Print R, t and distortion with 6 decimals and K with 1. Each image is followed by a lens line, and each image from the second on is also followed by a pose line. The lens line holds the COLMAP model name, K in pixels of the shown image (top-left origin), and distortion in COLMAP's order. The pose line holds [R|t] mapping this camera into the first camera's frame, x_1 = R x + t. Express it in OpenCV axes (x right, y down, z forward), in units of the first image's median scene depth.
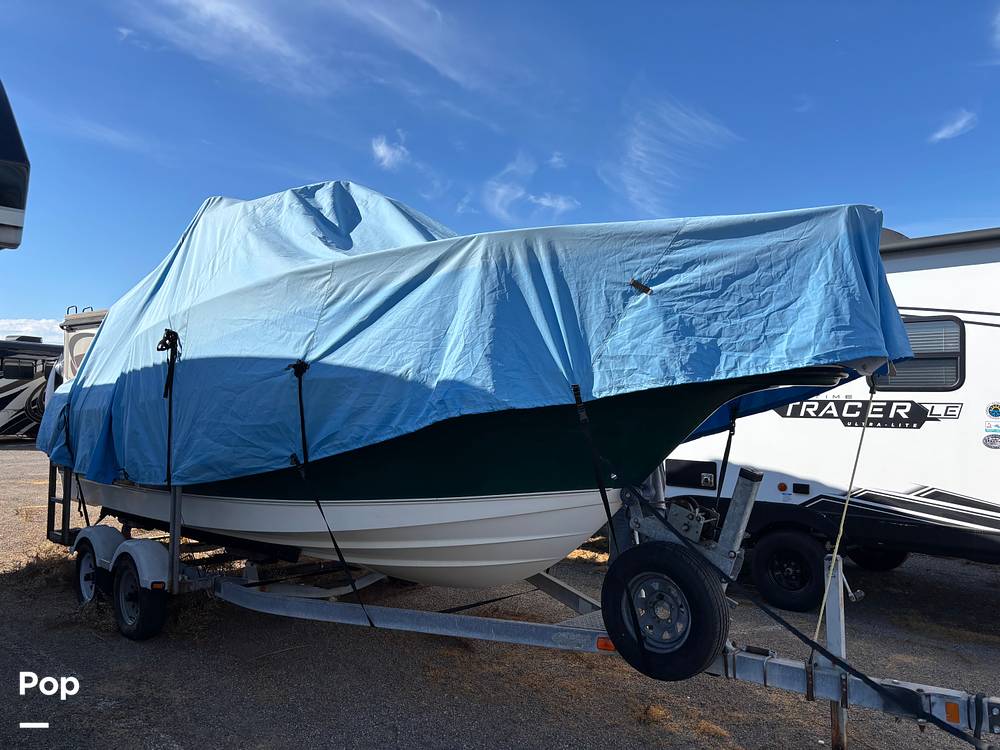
lens RADIAL K [[759.7, 0, 504.5], [0, 759.7, 377.5], [0, 0, 1]] dist [0.033928, -0.040818]
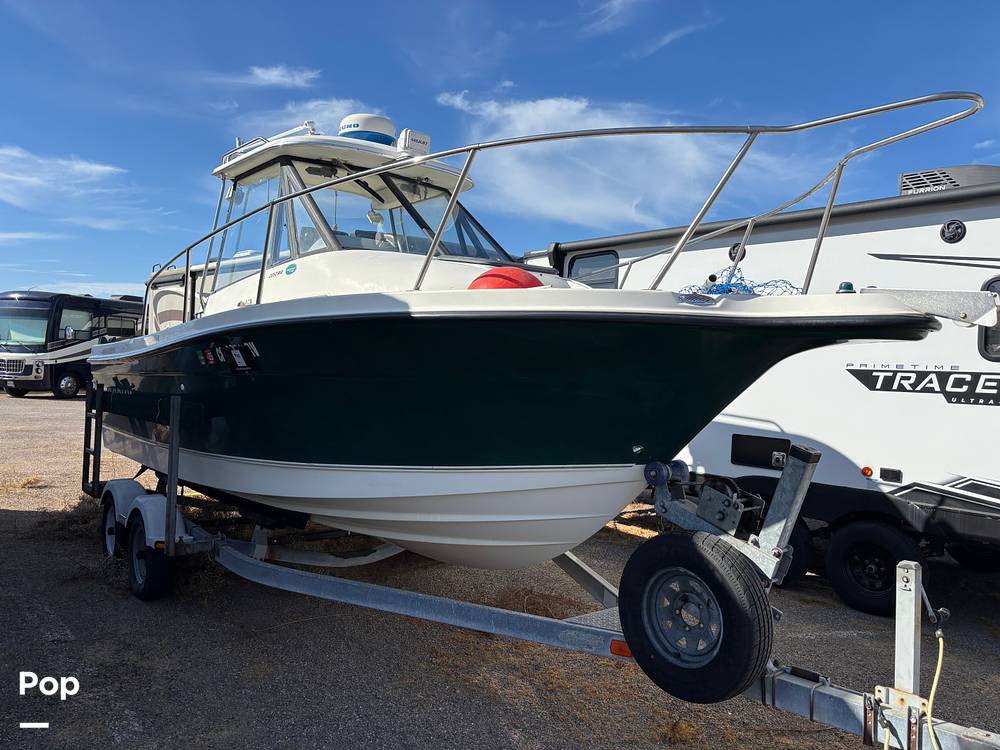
lens RADIAL K [[759.7, 0, 500.7], [0, 759.7, 380.7], [0, 0, 1]] dist [0.033928, -0.040818]
pose [[0.991840, 0.029851, -0.123942, 0.074826], [-0.024476, 0.998702, 0.044667, 0.017252], [0.125114, -0.041269, 0.991284, 0.129116]]
